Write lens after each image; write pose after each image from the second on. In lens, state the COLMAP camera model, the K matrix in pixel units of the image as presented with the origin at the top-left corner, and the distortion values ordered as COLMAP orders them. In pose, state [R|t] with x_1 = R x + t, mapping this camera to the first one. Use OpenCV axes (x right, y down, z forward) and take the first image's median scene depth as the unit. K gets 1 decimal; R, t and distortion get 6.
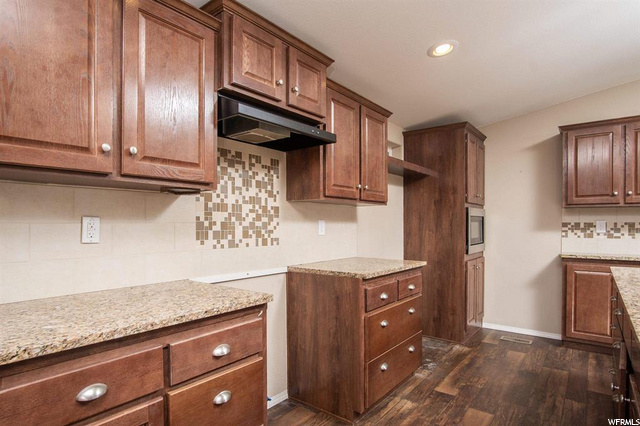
lens RADIAL K [[357.1, 0, 320.4], [0, 357.1, 222.1], [0, 0, 1]] dist [-0.033217, 0.014267]
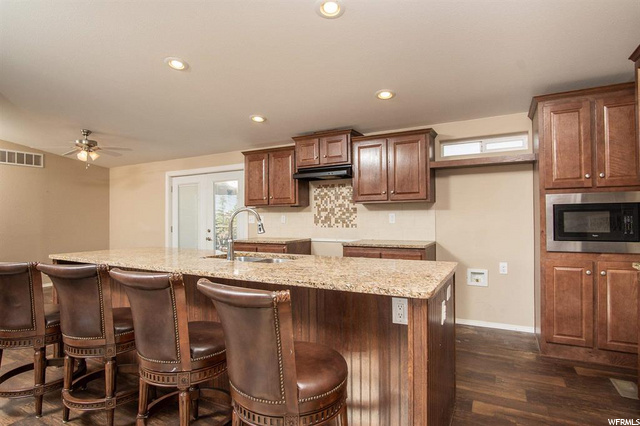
lens RADIAL K [[357.1, 0, 315.9], [0, 357.1, 214.3], [0, 0, 1]] dist [-0.033217, 0.014267]
pose [[0.149040, -0.011542, -0.988764, 1.286334], [0.012652, 0.999872, -0.009764, 0.005943], [0.988750, -0.011054, 0.149167, 0.367439]]
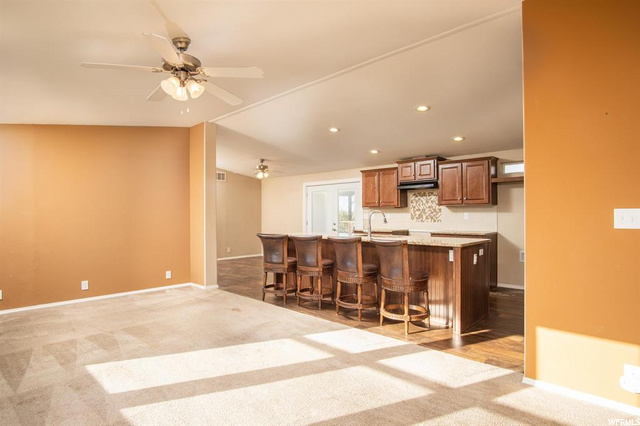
lens RADIAL K [[357.1, 0, 315.7], [0, 357.1, 213.6], [0, 0, 1]] dist [-0.033217, 0.014267]
pose [[-0.105909, -0.005491, -0.994361, 2.021625], [0.007190, 0.999954, -0.006288, 0.004551], [0.994350, -0.007816, -0.105864, 0.237070]]
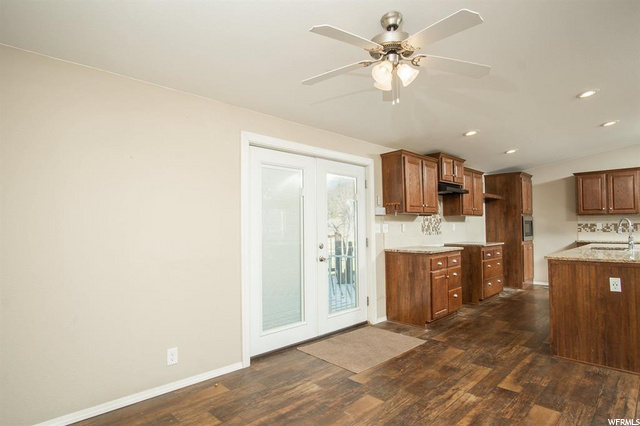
lens RADIAL K [[357.1, 0, 320.5], [0, 357.1, 196.1], [0, 0, 1]] dist [-0.033217, 0.014267]
pose [[0.991838, -0.016109, -0.126484, -0.456897], [0.006235, 0.996928, -0.078076, -0.009035], [0.127354, 0.076650, 0.988891, -1.109954]]
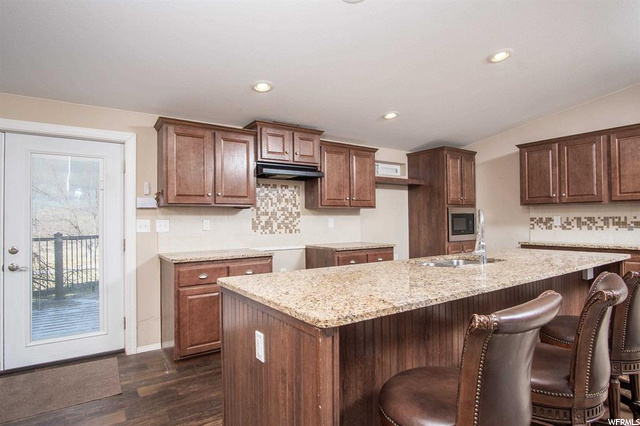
lens RADIAL K [[357.1, 0, 320.3], [0, 357.1, 206.3], [0, 0, 1]] dist [-0.033217, 0.014267]
pose [[0.953142, -0.021702, -0.301744, 0.390043], [0.012347, 0.999383, -0.032876, -0.007688], [0.302272, 0.027609, 0.952822, -0.511857]]
